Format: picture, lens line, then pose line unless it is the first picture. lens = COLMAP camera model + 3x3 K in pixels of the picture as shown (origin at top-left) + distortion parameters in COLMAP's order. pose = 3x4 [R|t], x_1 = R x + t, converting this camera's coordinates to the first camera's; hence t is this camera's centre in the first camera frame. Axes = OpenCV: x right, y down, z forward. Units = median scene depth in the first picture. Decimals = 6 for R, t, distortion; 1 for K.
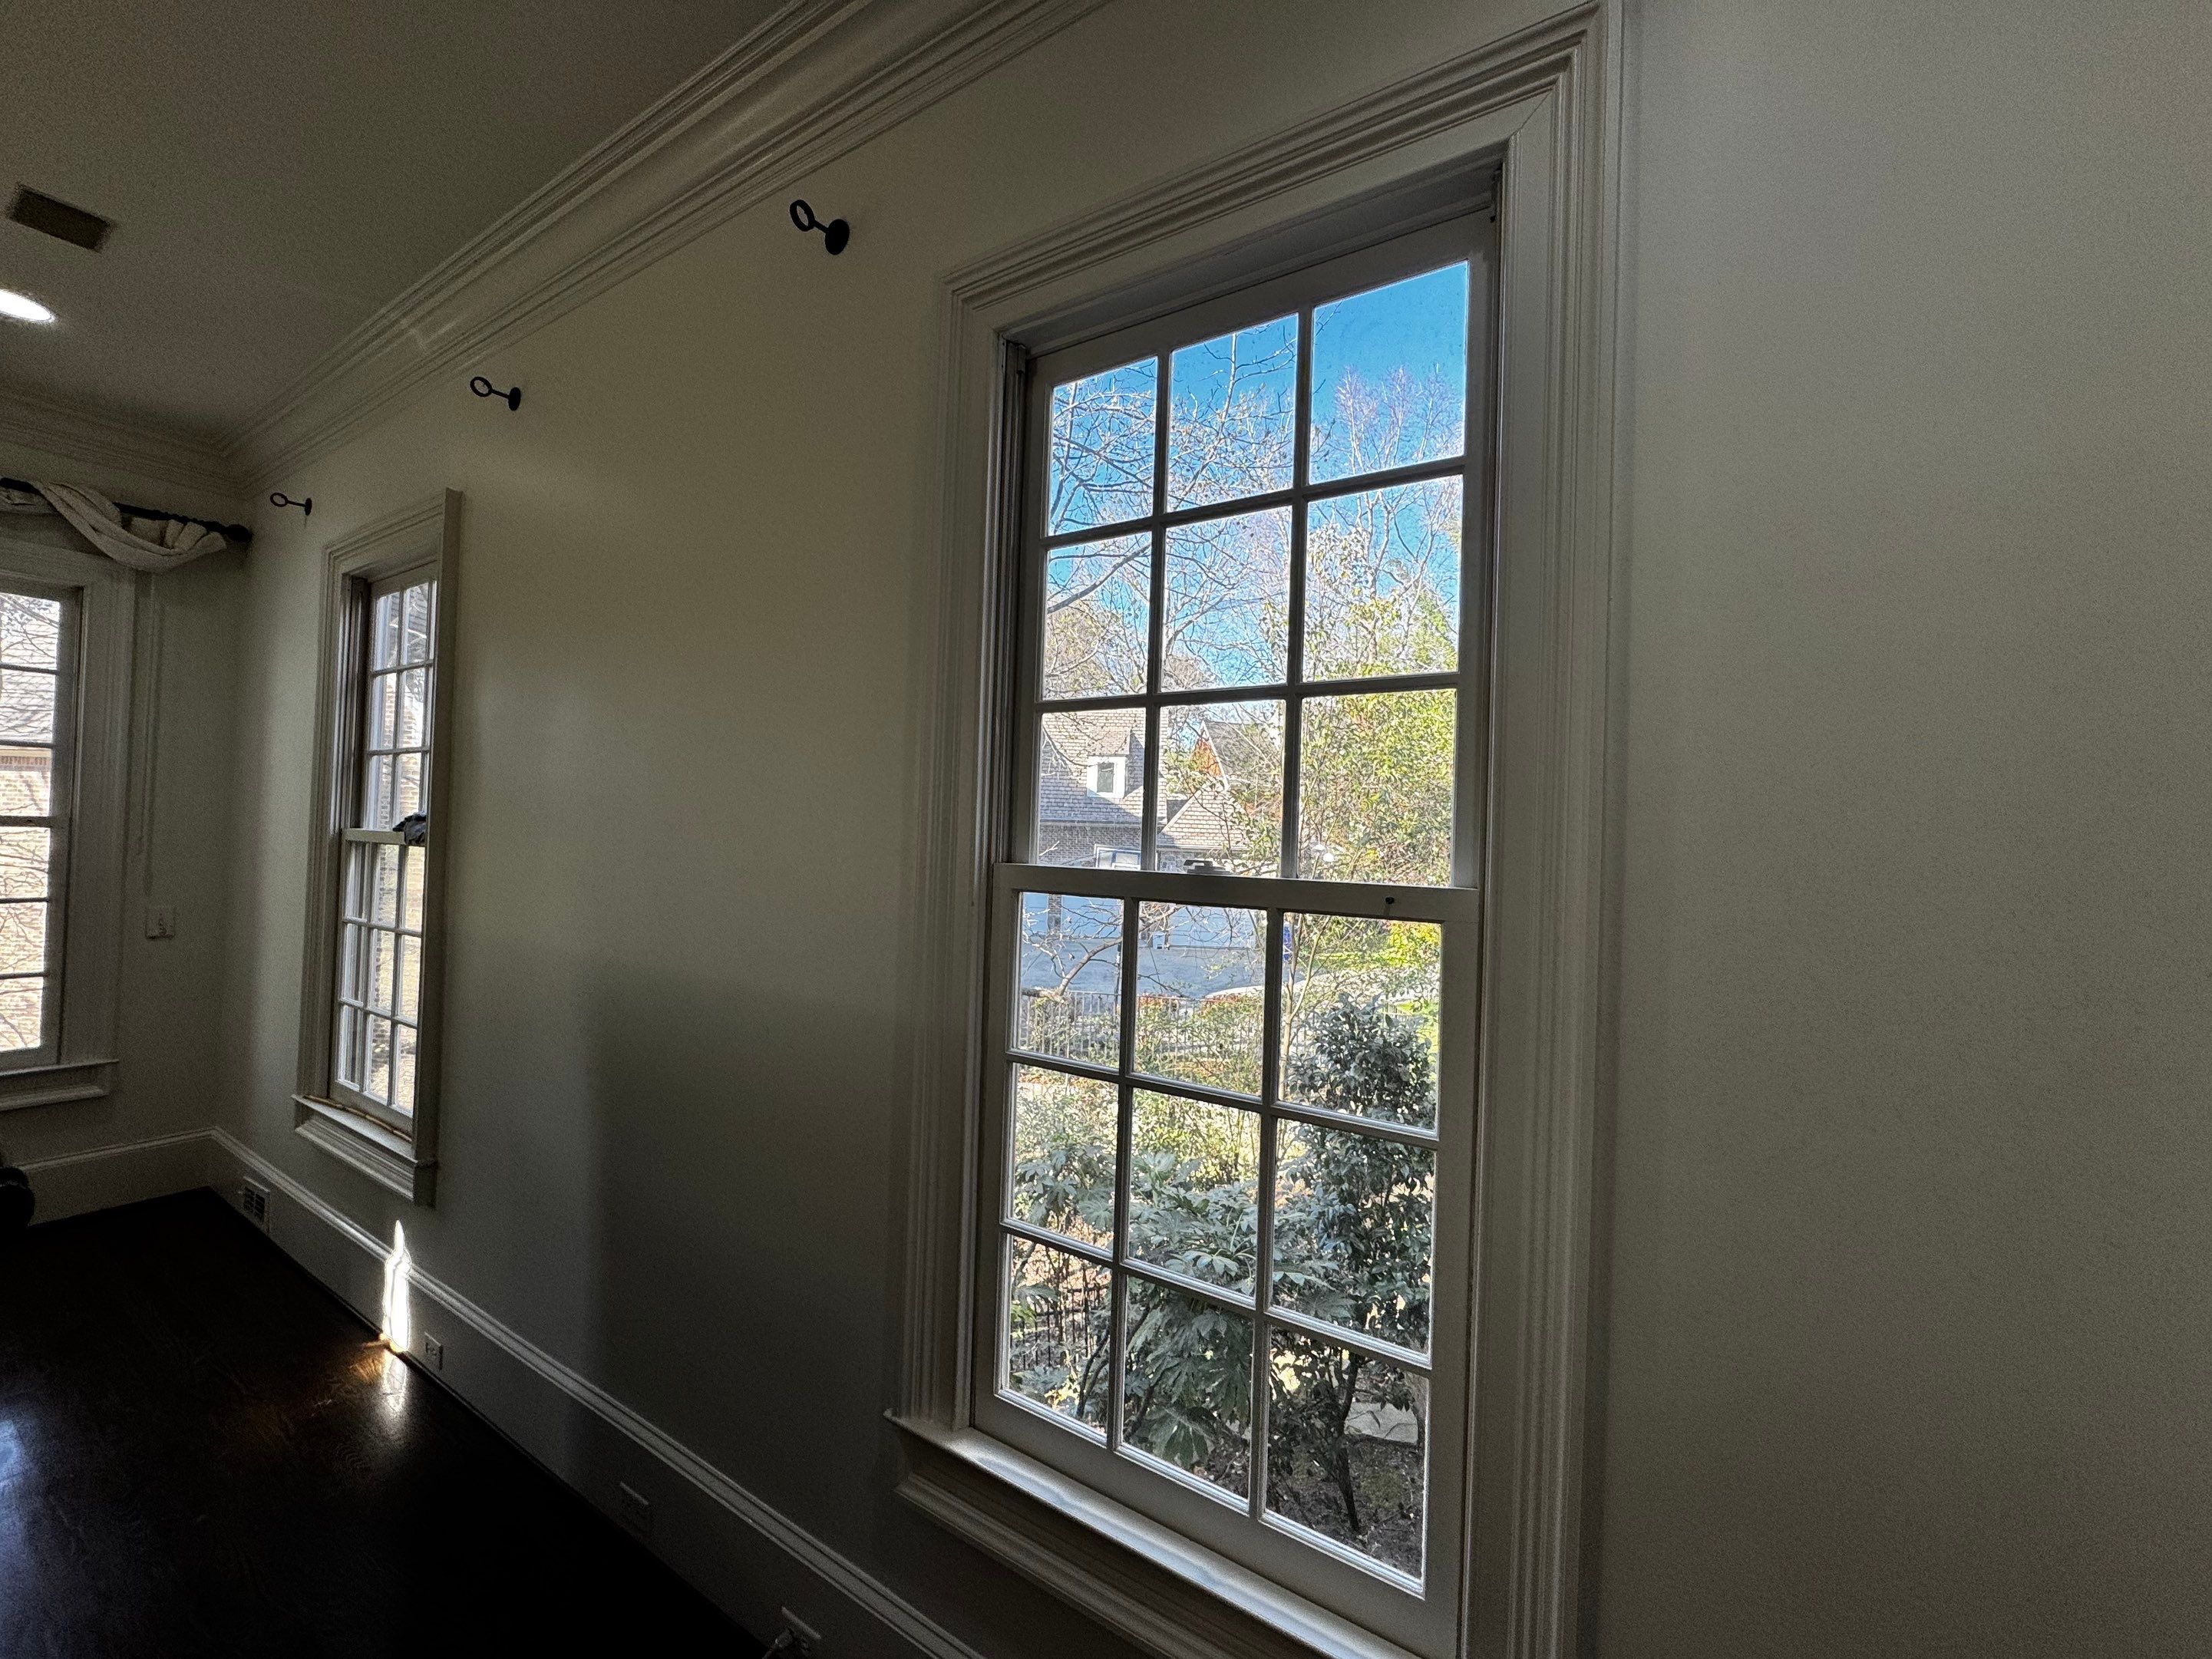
lens RADIAL K [[883.2, 0, 1114.4], [0, 883.2, 826.2], [0, 0, 1]] dist [-0.002336, 0.000118]
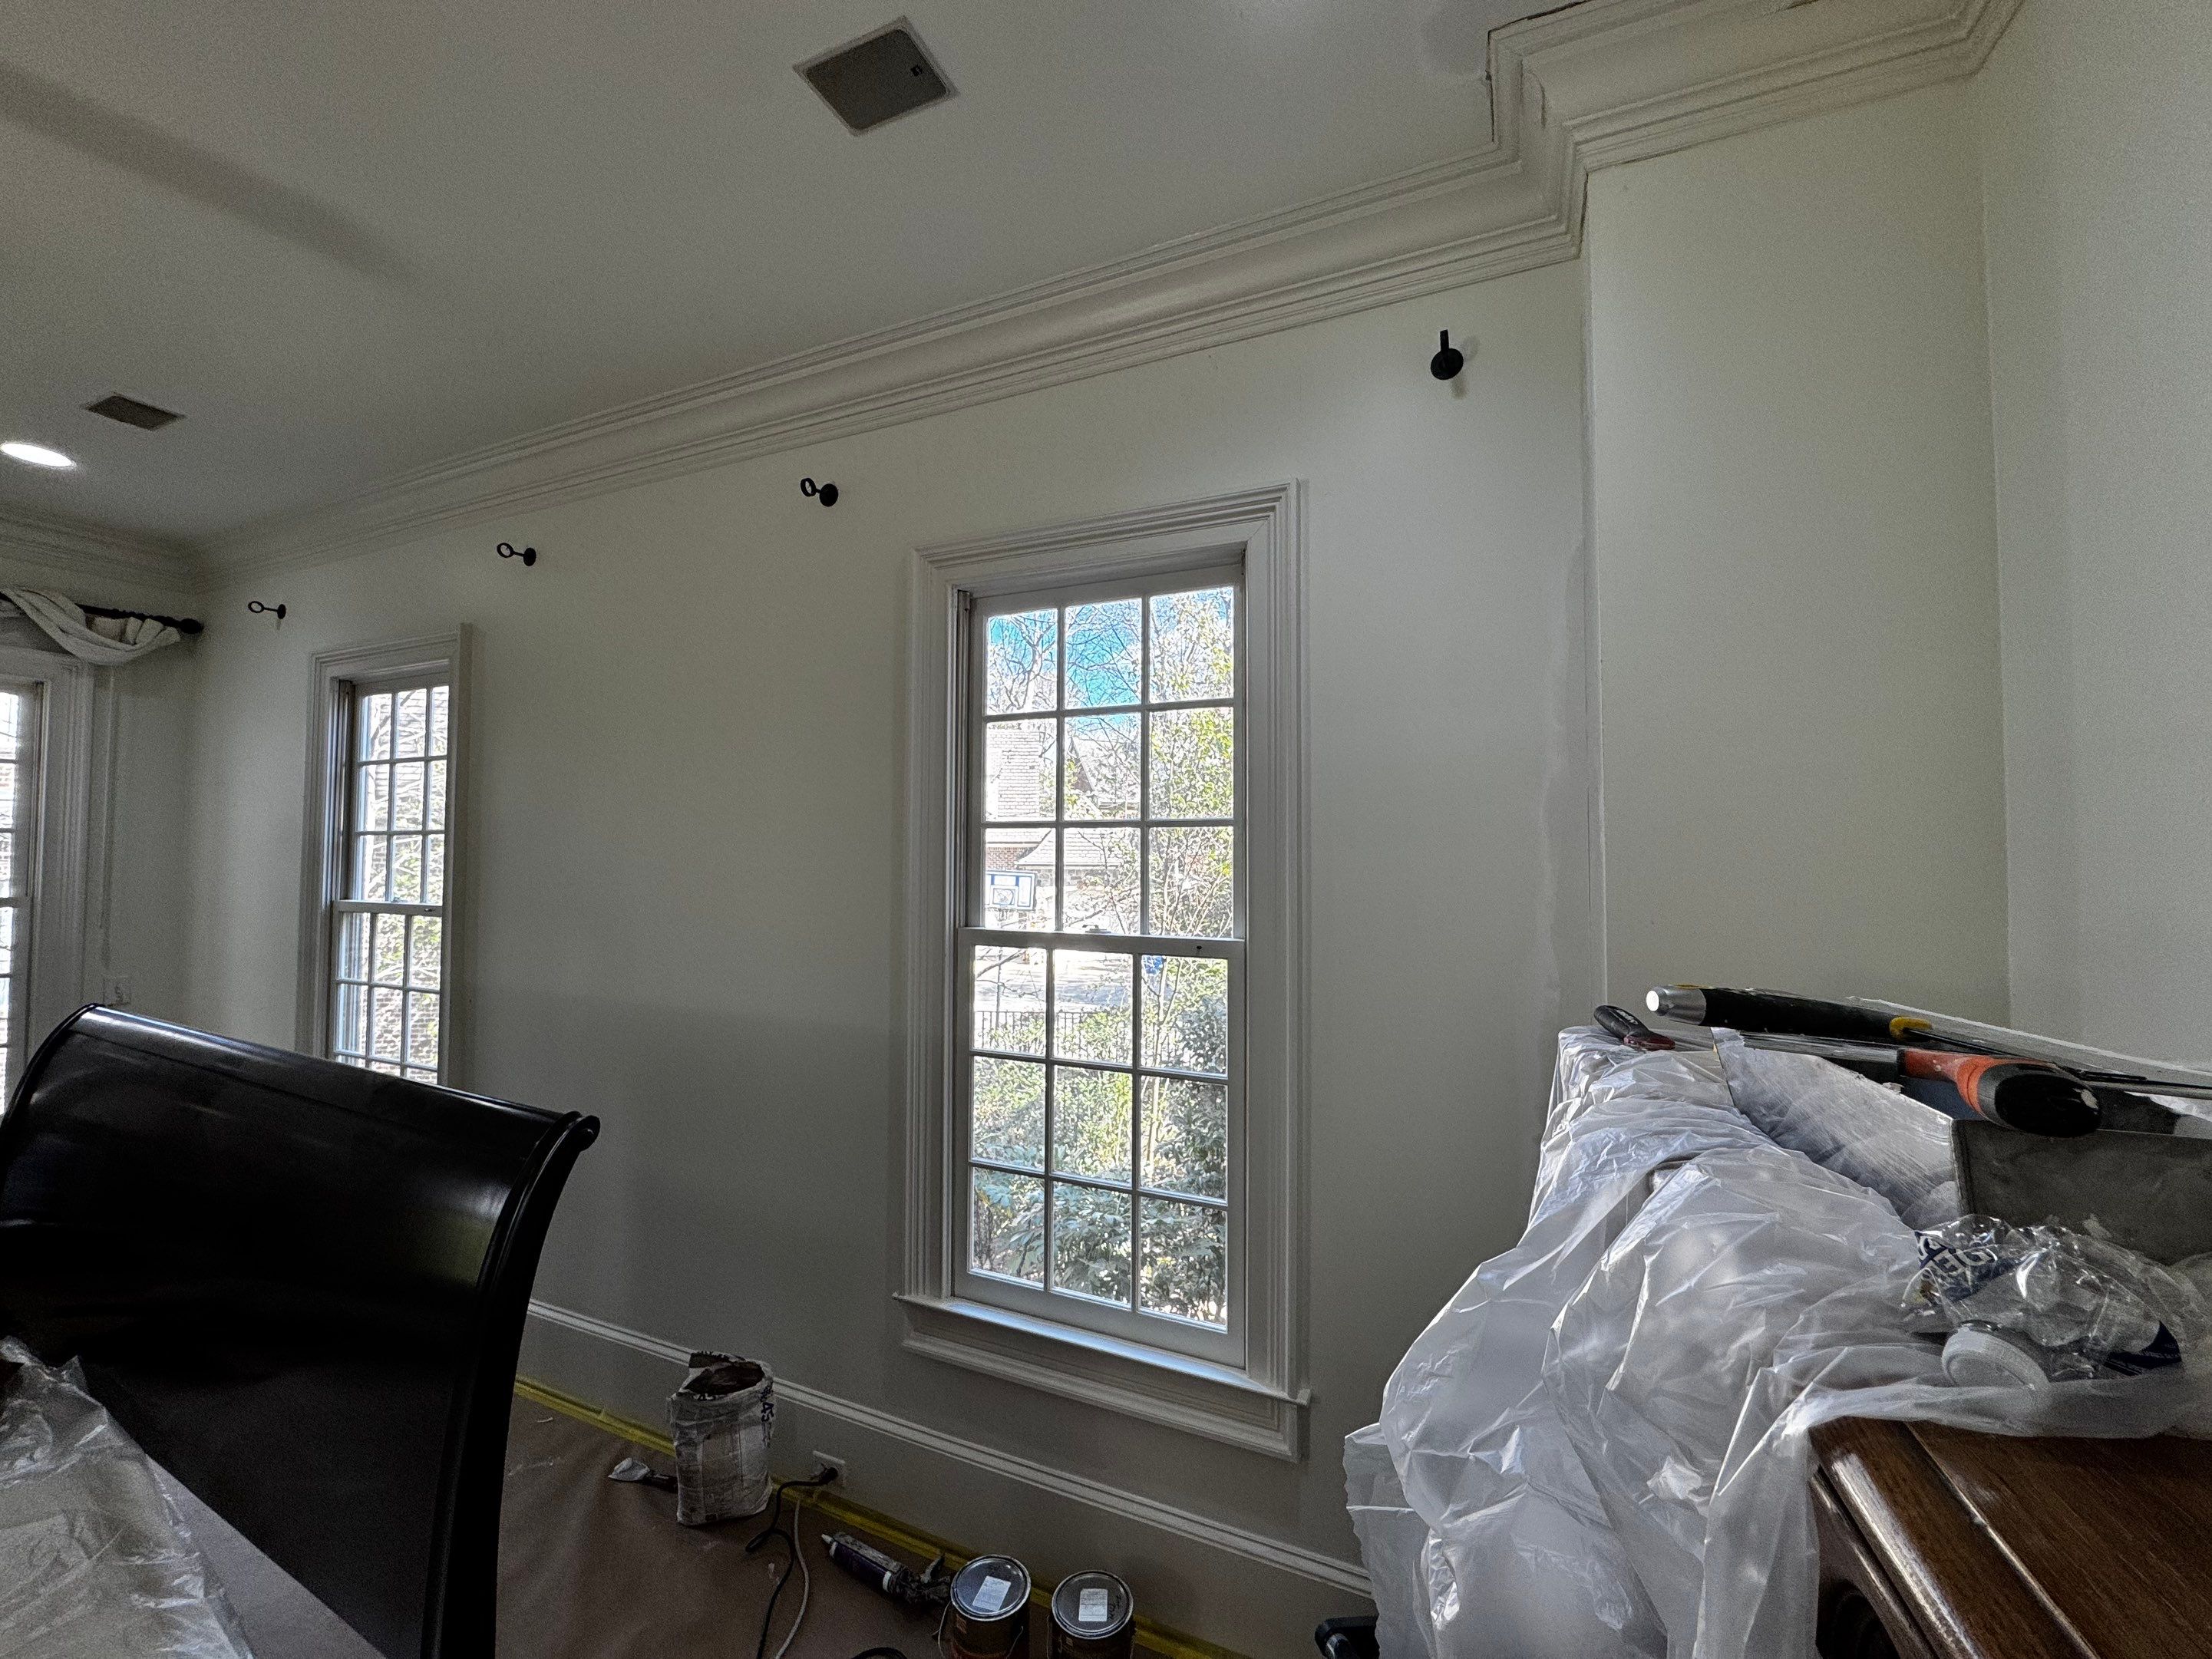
lens RADIAL K [[883.2, 0, 1114.4], [0, 883.2, 826.2], [0, 0, 1]] dist [-0.002336, 0.000118]
pose [[0.989369, -0.024631, 0.143329, -0.082028], [0.026579, 0.999578, -0.011695, -0.109674], [-0.142980, 0.015380, 0.989606, -0.566279]]
